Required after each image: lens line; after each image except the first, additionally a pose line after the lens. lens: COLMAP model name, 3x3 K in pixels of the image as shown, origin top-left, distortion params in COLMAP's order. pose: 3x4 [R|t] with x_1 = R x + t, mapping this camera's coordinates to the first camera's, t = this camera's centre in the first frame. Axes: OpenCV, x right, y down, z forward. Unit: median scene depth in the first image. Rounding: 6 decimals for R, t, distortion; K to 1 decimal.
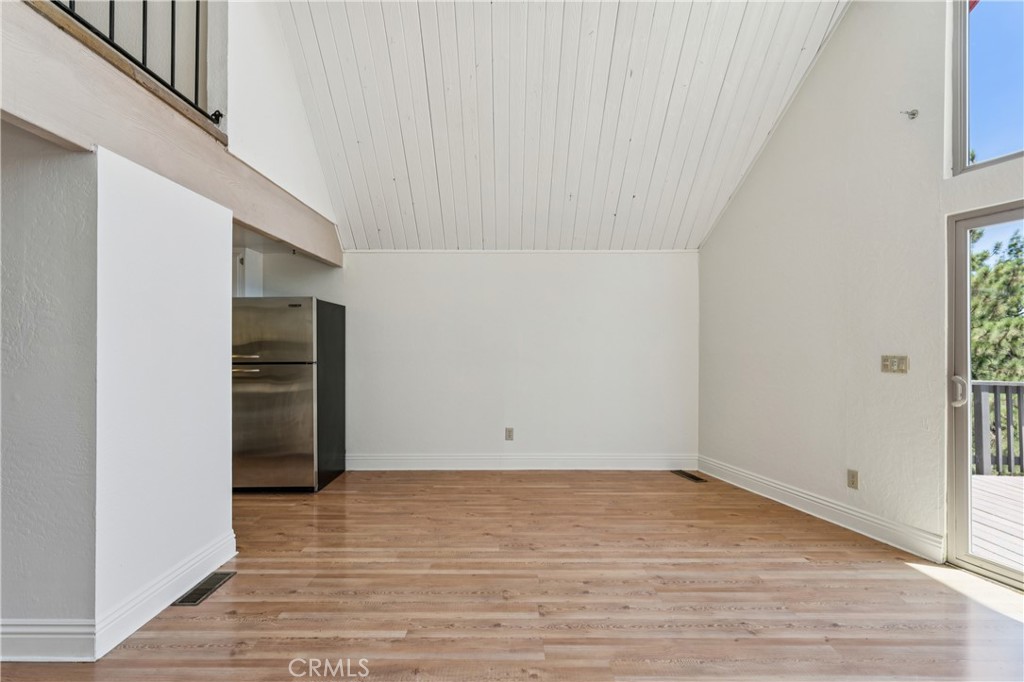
lens RADIAL K [[476.3, 0, 512.3], [0, 476.3, 345.6], [0, 0, 1]] dist [-0.004830, 0.001722]
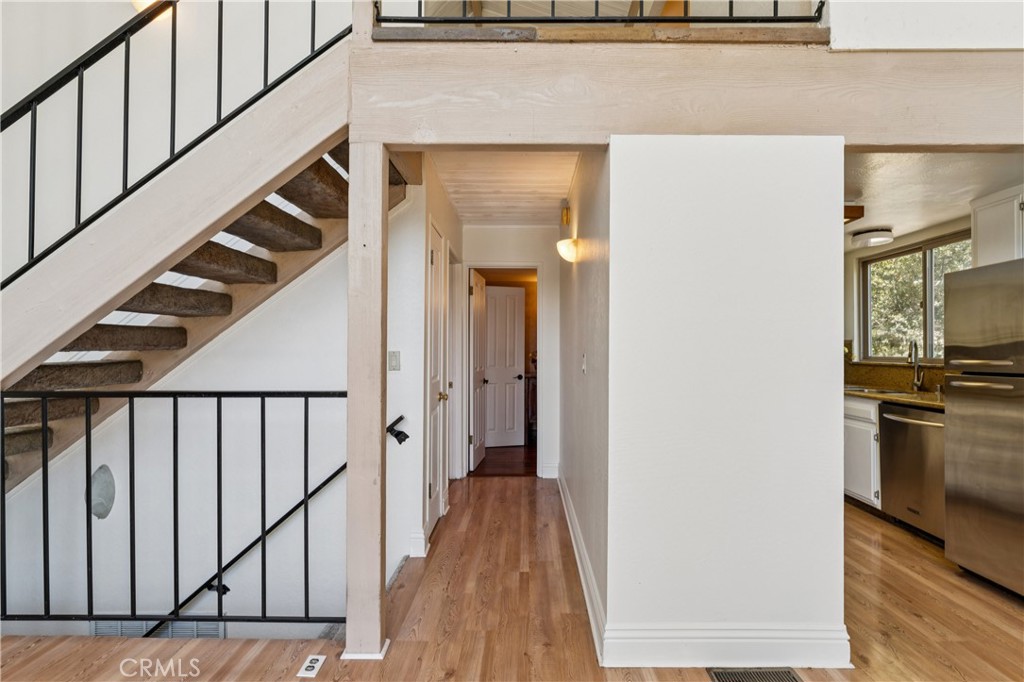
lens RADIAL K [[476.3, 0, 522.0], [0, 476.3, 347.1], [0, 0, 1]] dist [-0.004830, 0.001722]
pose [[-0.008891, -0.006445, -0.999940, 0.066880], [-0.002232, 0.999977, -0.006425, 0.011889], [0.999958, 0.002175, -0.008905, 0.569863]]
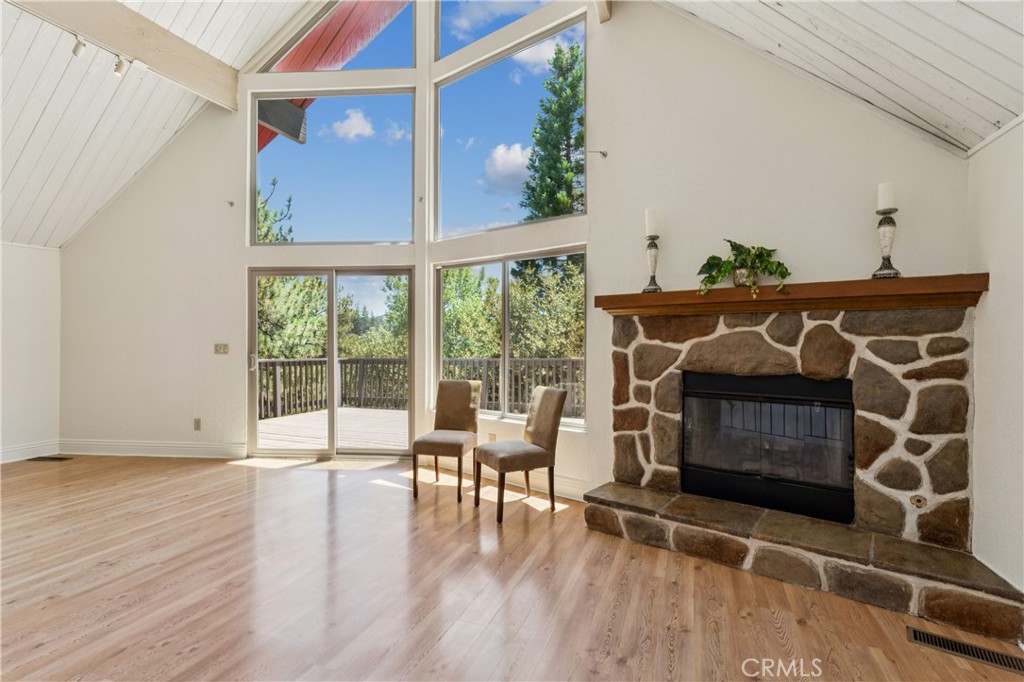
lens RADIAL K [[476.3, 0, 508.7], [0, 476.3, 335.2], [0, 0, 1]] dist [-0.004830, 0.001722]
pose [[0.368932, 0.002727, 0.929452, -0.402108], [0.001461, 0.999993, -0.003514, -0.001932], [-0.929455, 0.002655, 0.368926, -0.590239]]
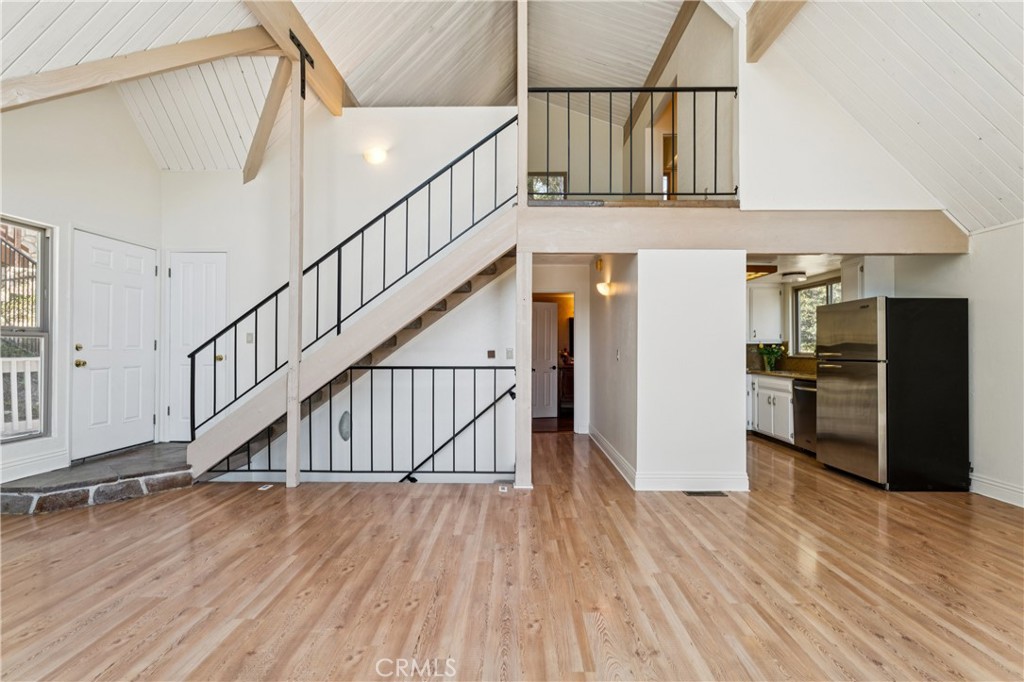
lens RADIAL K [[476.3, 0, 502.0], [0, 476.3, 343.7], [0, 0, 1]] dist [-0.004830, 0.001722]
pose [[-0.033337, -0.010512, -0.999389, 0.873504], [-0.003068, 0.999941, -0.010416, 0.016607], [0.999439, 0.002719, -0.033367, 0.318177]]
